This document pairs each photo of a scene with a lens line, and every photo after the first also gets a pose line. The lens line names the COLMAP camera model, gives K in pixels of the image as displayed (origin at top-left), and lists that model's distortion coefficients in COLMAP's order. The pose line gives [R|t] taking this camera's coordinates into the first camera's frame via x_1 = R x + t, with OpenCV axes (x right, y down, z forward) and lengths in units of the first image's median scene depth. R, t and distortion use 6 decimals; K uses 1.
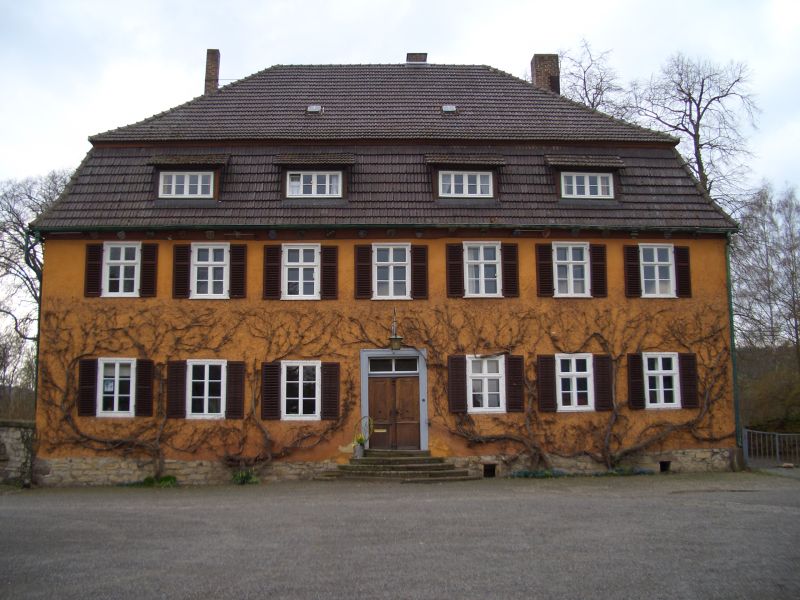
lens RADIAL K [[828.0, 0, 397.6], [0, 828.0, 306.4], [0, 0, 1]] dist [-0.120863, 0.000000]
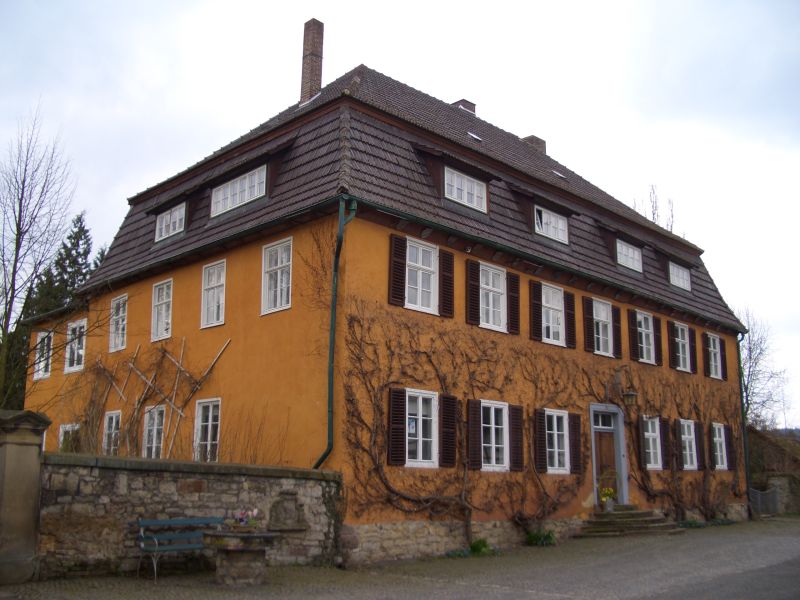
lens RADIAL K [[828.0, 0, 401.3], [0, 828.0, 303.6], [0, 0, 1]] dist [-0.120863, 0.000000]
pose [[0.722926, 0.160908, 0.671928, -0.894899], [-0.115254, 0.986962, -0.112348, 0.072662], [-0.681245, 0.003777, 0.732046, 0.441434]]
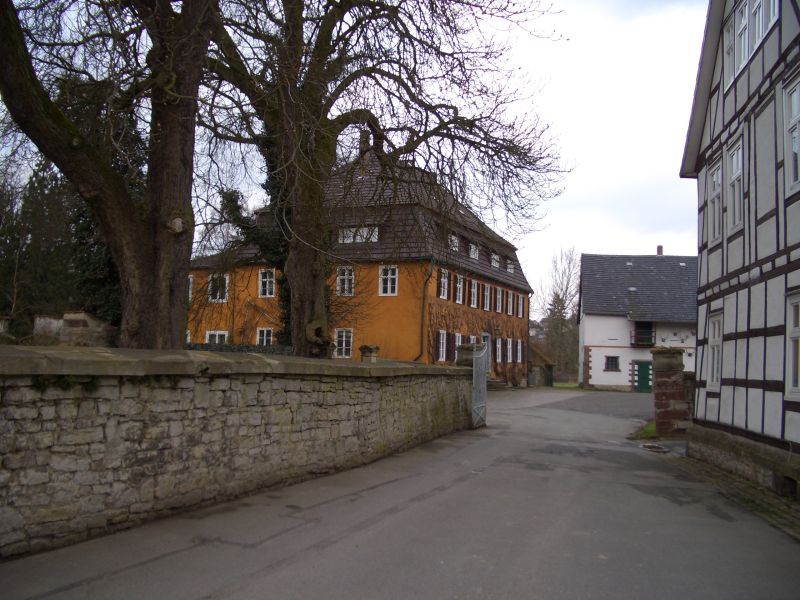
lens RADIAL K [[828.0, 0, 398.8], [0, 828.0, 299.1], [0, 0, 1]] dist [-0.120863, 0.000000]
pose [[0.436631, 0.090308, 0.895097, -2.156146], [-0.168687, 0.985521, -0.017145, 0.041019], [-0.883685, -0.143505, 0.445542, 0.226128]]
